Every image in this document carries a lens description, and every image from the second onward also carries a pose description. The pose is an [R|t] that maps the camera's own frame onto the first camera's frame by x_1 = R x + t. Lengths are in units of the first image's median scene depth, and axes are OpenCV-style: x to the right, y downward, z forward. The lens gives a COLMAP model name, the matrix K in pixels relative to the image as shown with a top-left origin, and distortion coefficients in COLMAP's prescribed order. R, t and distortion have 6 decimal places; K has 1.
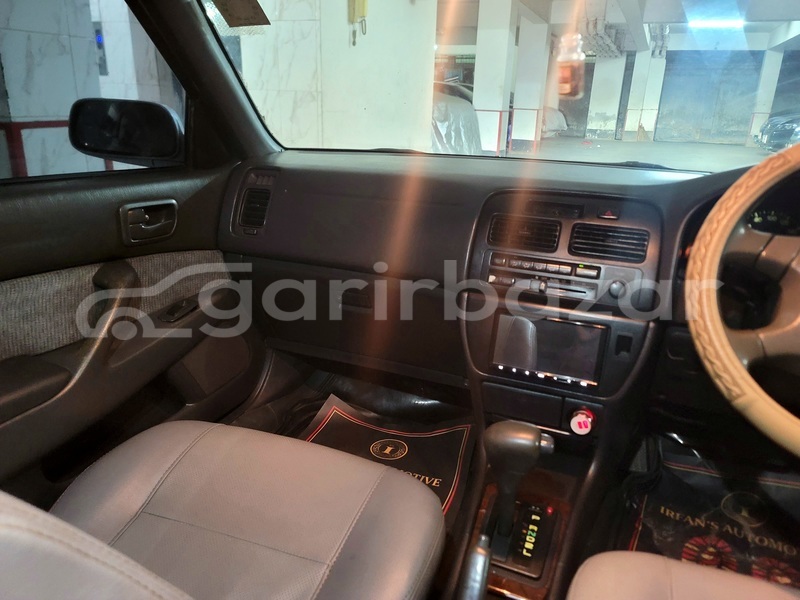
lens RADIAL K [[581.7, 0, 409.7], [0, 581.7, 298.3], [0, 0, 1]] dist [0.060945, -0.027225]
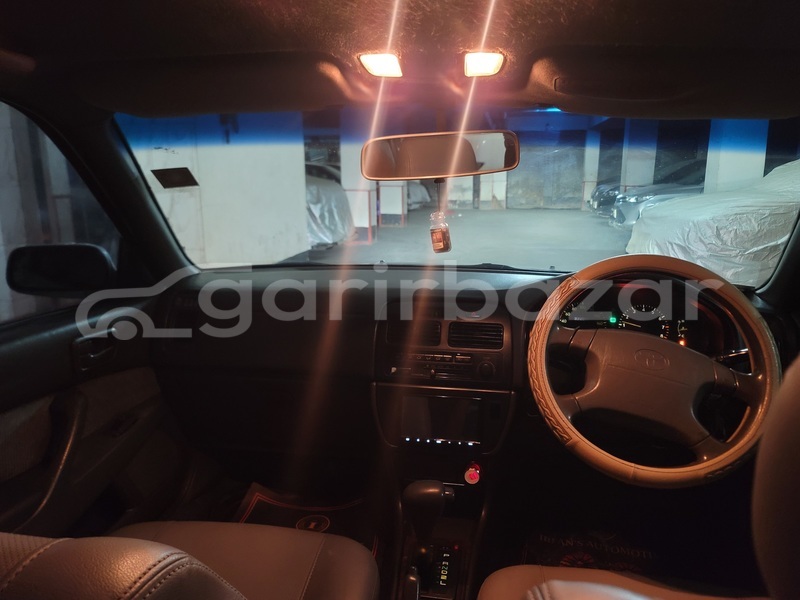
lens RADIAL K [[581.7, 0, 409.7], [0, 581.7, 298.3], [0, 0, 1]] dist [0.060945, -0.027225]
pose [[0.975346, -0.077395, 0.206663, -0.065908], [0.101065, 0.989159, -0.106539, -0.041698], [-0.196177, 0.124799, 0.972594, -0.234273]]
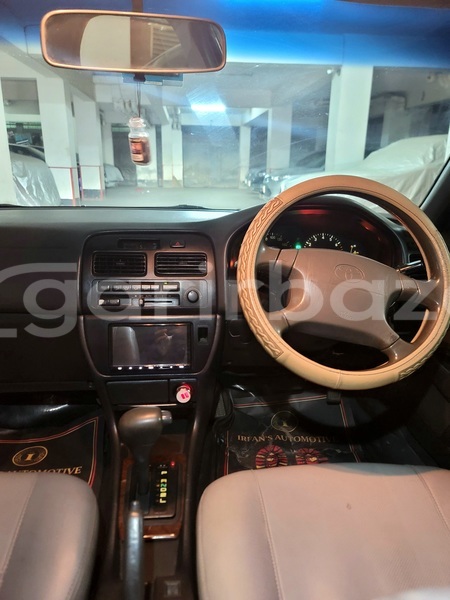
lens RADIAL K [[436.3, 0, 221.6], [0, 436.3, 301.6], [0, 0, 1]] dist [0.060945, -0.027225]
pose [[0.892977, -0.154065, 0.422914, -0.026387], [0.158868, 0.987005, 0.024114, -0.013273], [-0.421134, 0.045654, 0.905849, 0.008517]]
